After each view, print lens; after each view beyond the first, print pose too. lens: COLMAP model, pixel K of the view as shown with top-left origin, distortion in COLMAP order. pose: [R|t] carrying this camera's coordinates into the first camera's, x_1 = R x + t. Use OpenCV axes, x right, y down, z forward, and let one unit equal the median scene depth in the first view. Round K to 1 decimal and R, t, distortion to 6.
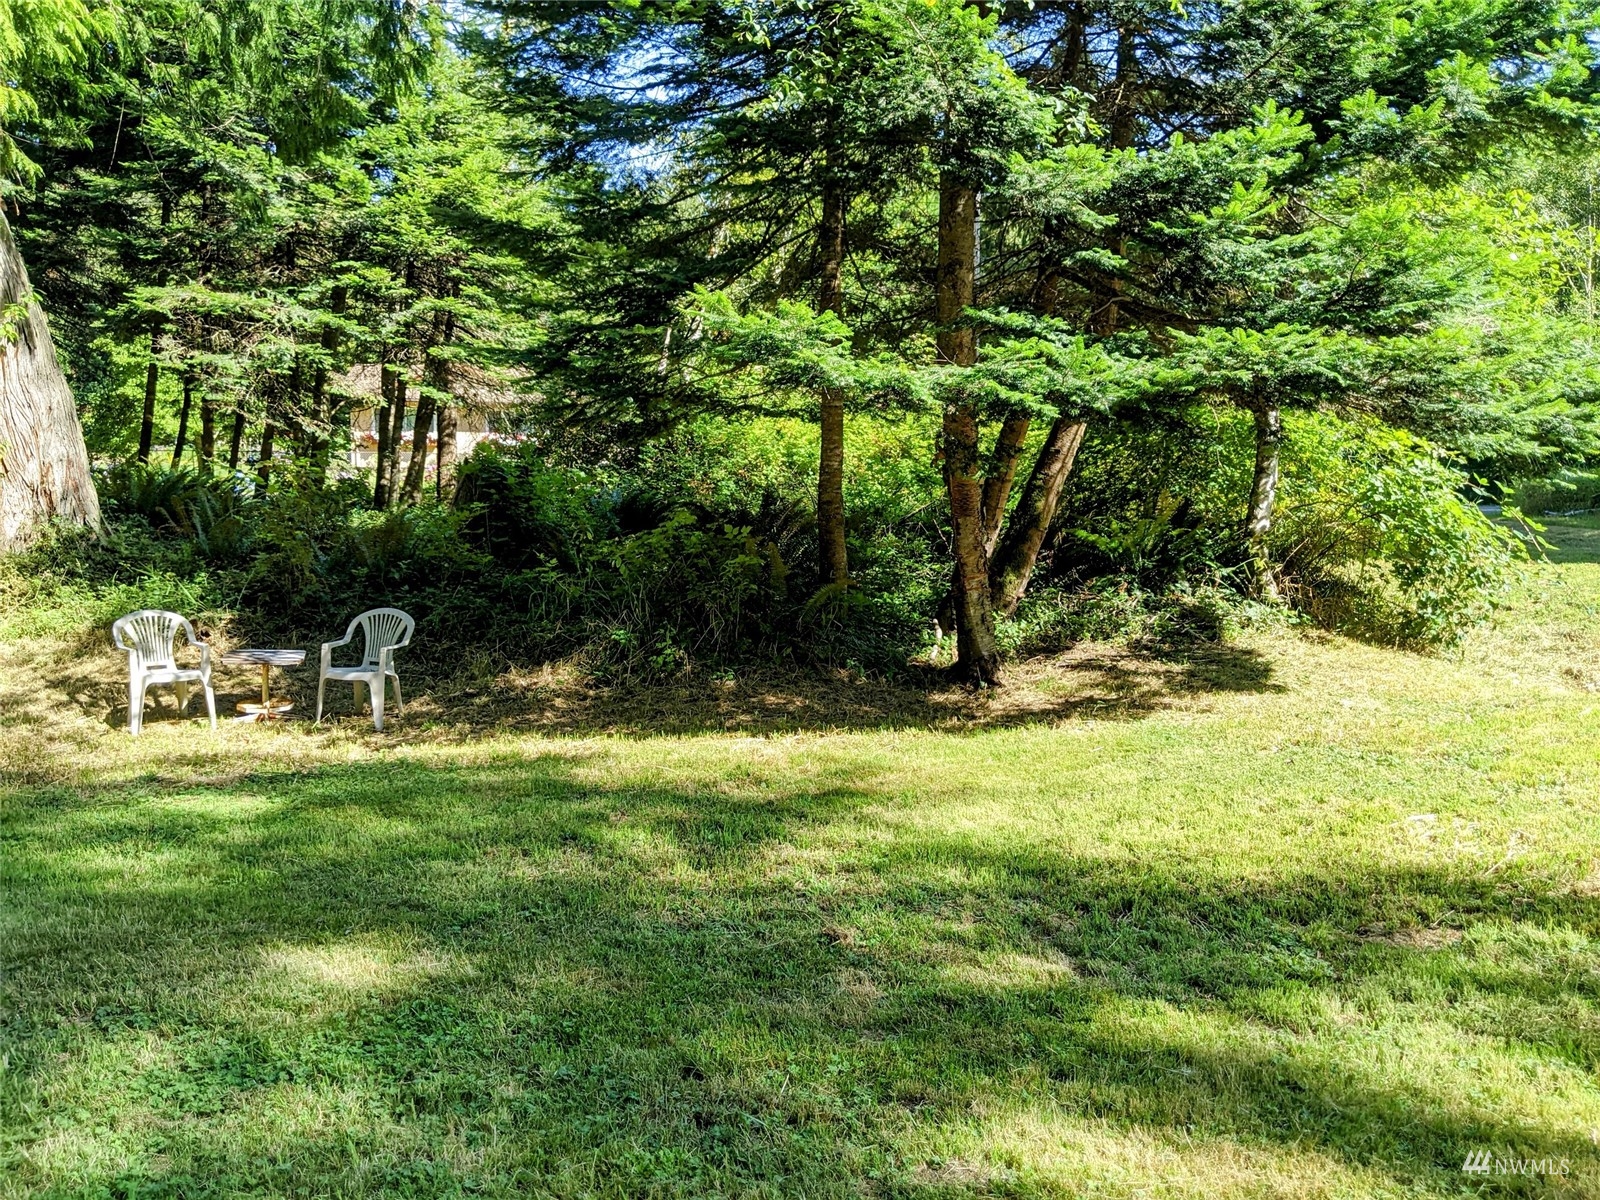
lens RADIAL K [[1280.1, 0, 799.1], [0, 1280.1, 610.3], [0, 0, 1]] dist [0.047020, -0.134341]
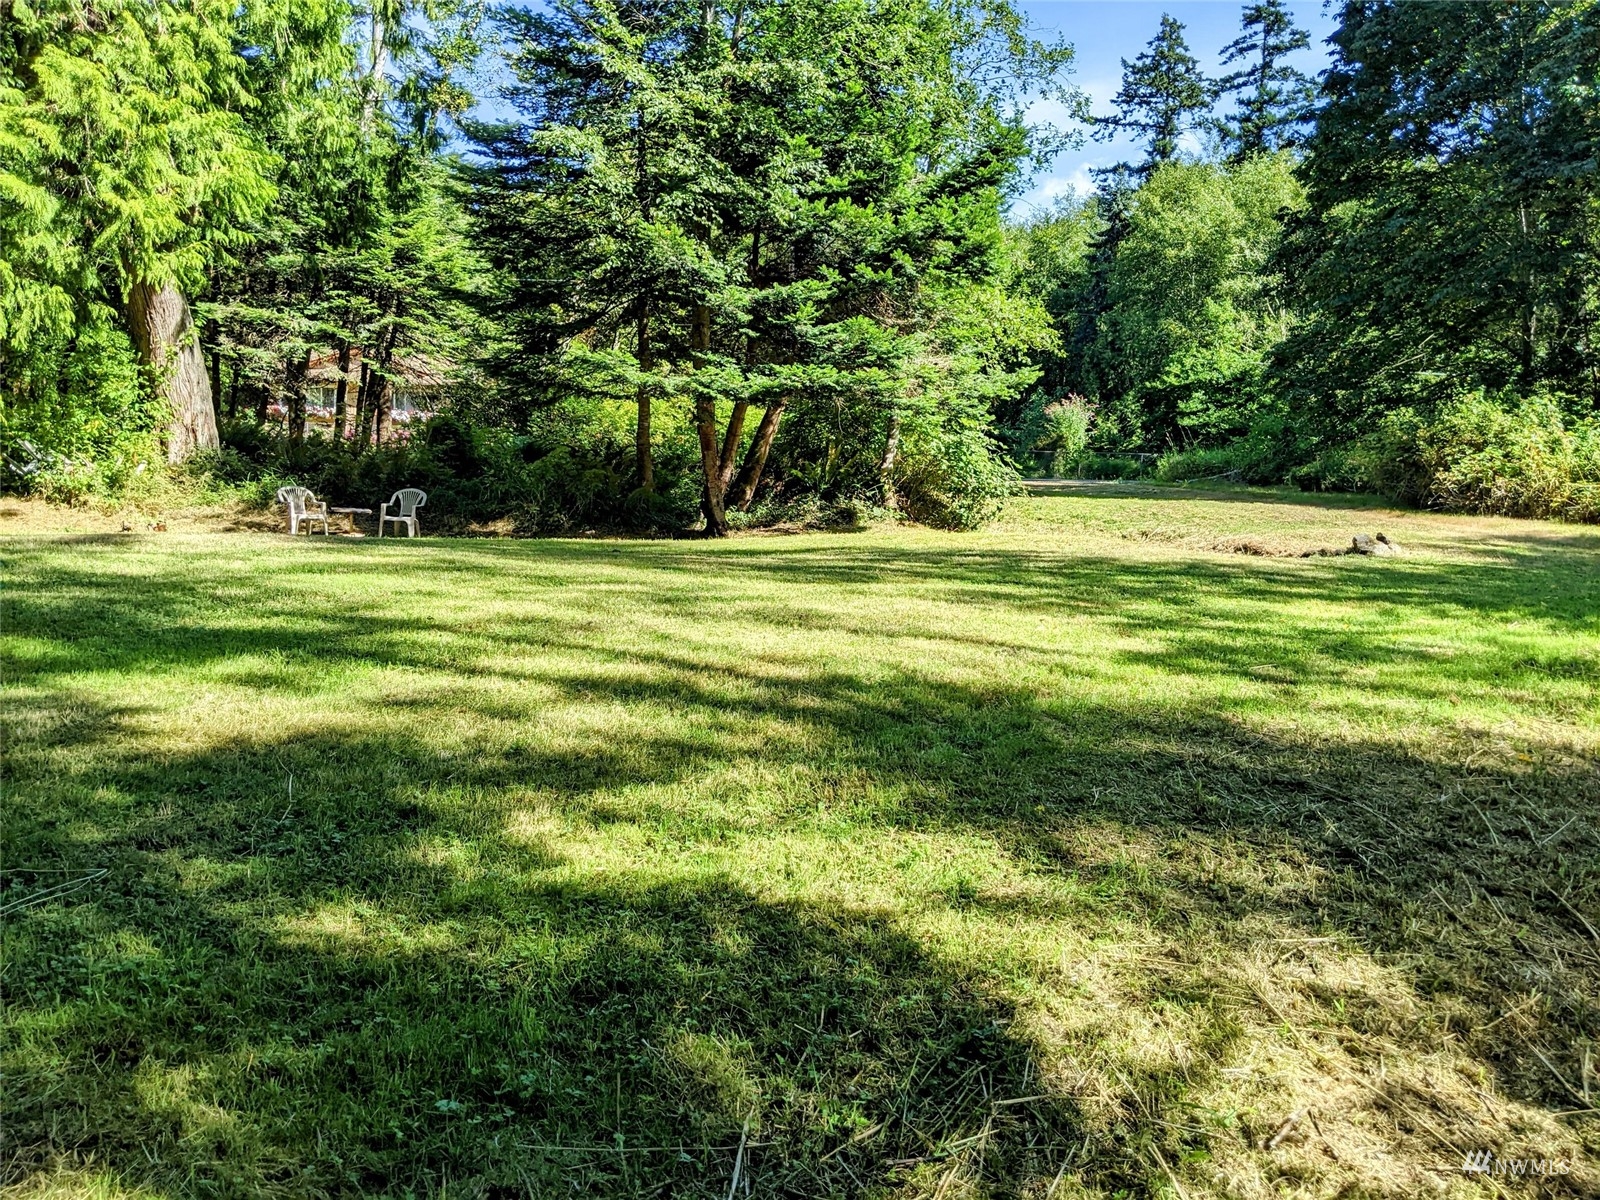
lens RADIAL K [[1280.1, 0, 803.4], [0, 1280.1, 599.6], [0, 0, 1]] dist [0.047020, -0.134341]
pose [[0.993871, 0.009111, 0.110166, 0.047357], [-0.009108, 0.999958, -0.000528, 0.123140], [-0.110166, -0.000479, 0.993913, -0.771671]]
